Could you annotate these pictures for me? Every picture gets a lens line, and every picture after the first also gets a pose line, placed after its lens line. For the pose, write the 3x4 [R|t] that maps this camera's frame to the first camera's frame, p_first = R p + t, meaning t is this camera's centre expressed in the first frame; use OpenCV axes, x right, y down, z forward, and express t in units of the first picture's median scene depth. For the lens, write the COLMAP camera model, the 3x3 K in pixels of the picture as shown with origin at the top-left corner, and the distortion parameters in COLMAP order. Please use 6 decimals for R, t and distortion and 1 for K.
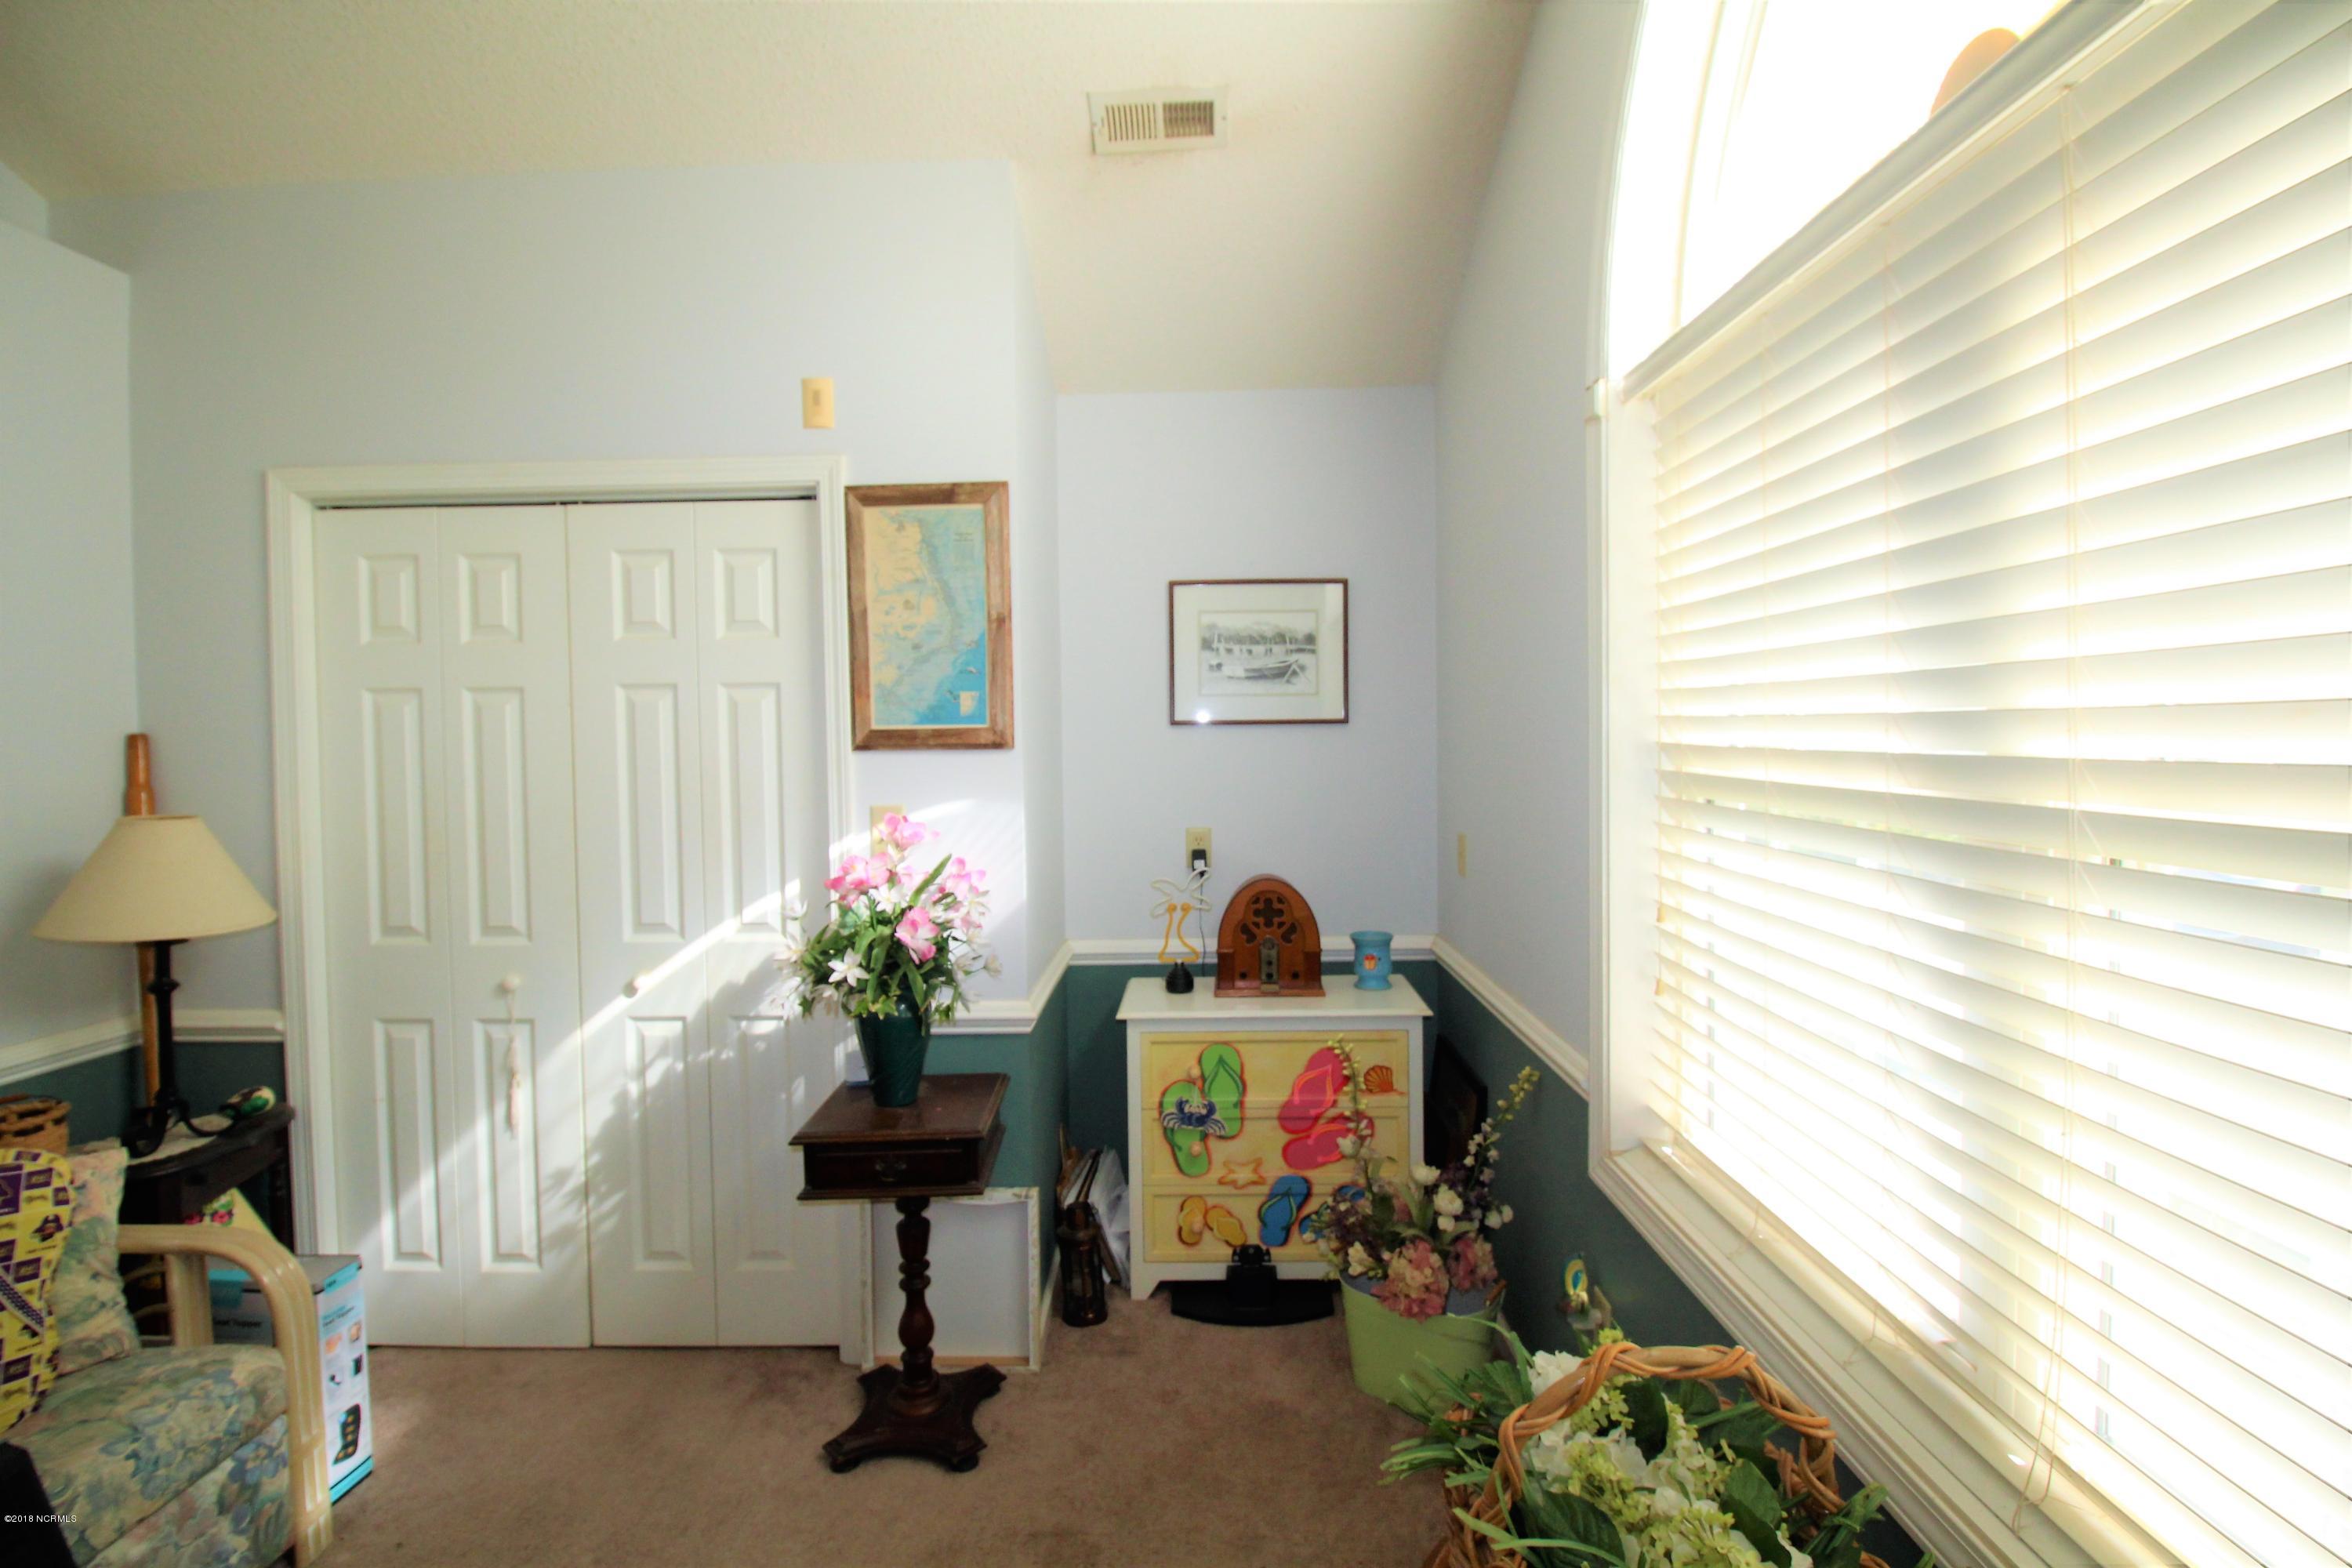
lens RADIAL K [[1087.8, 0, 1174.9], [0, 1087.8, 774.3], [0, 0, 1]] dist [-0.000570, -0.000099]
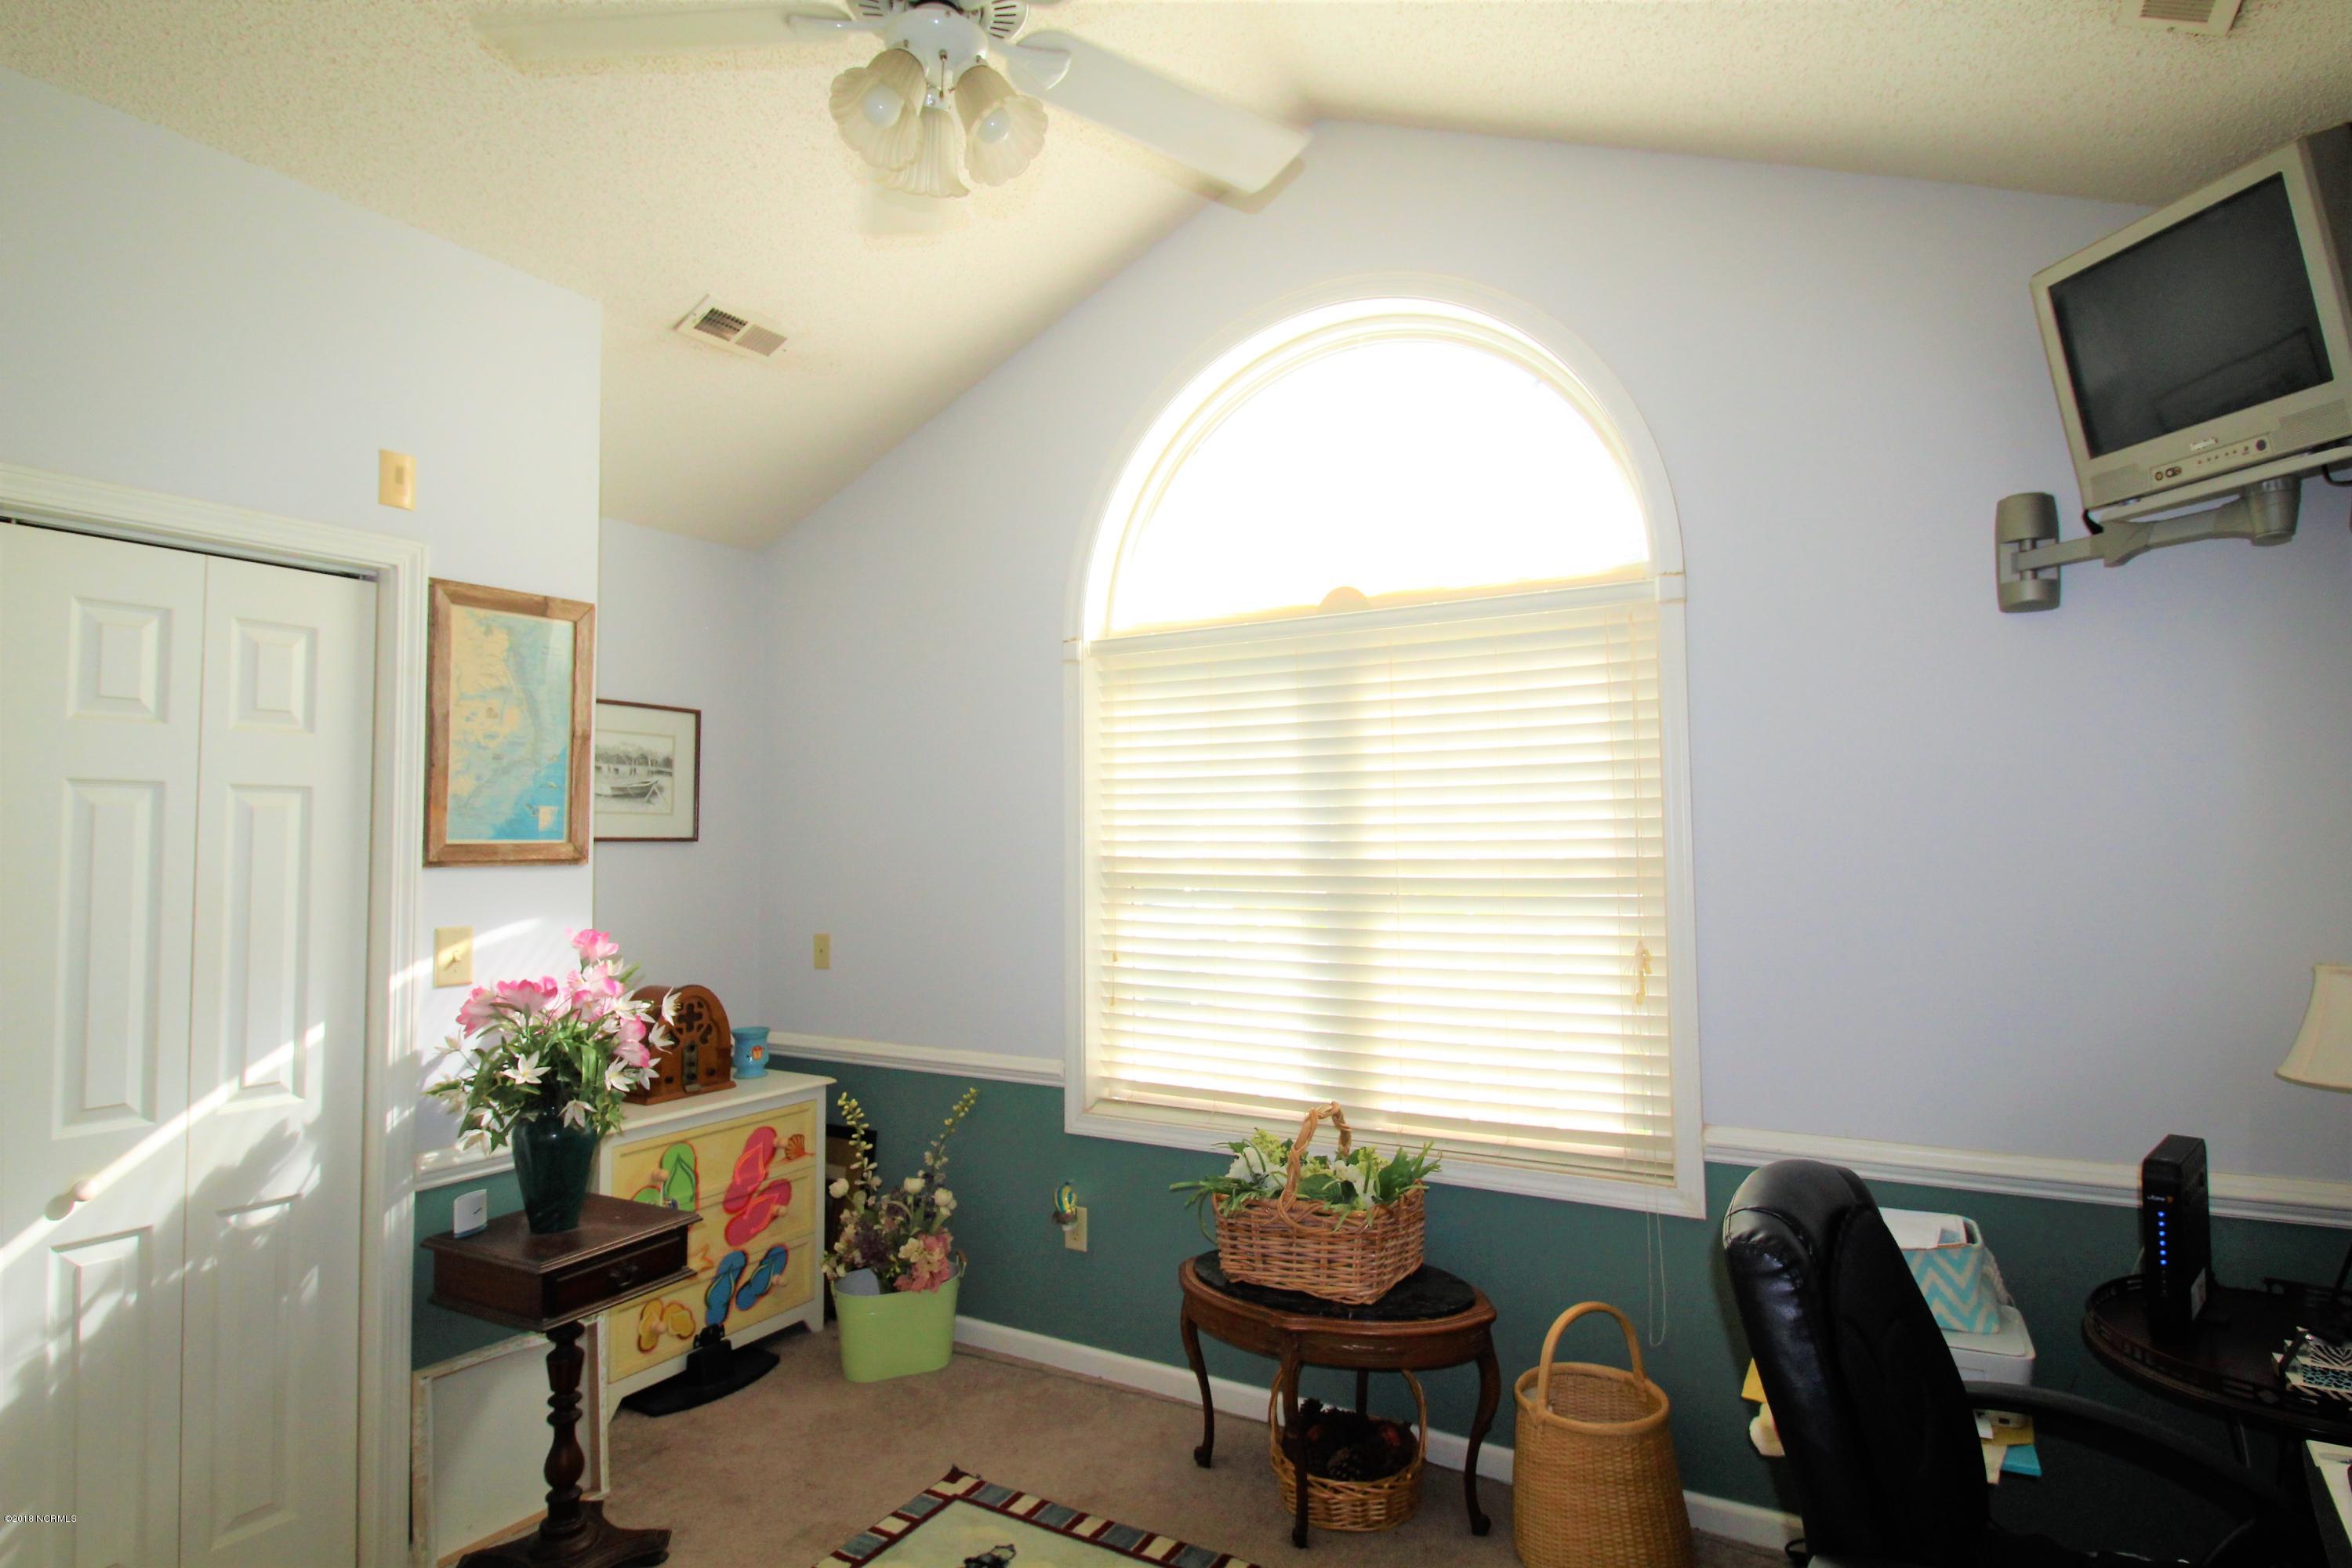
lens RADIAL K [[1267.0, 0, 1178.2], [0, 1267.0, 776.2], [0, 0, 1]] dist [-0.000996, -0.014223]
pose [[0.492823, 0.054848, 0.868399, -0.867663], [0.031888, 0.996203, -0.081017, 0.007460], [-0.869545, 0.067618, 0.489203, -0.054216]]
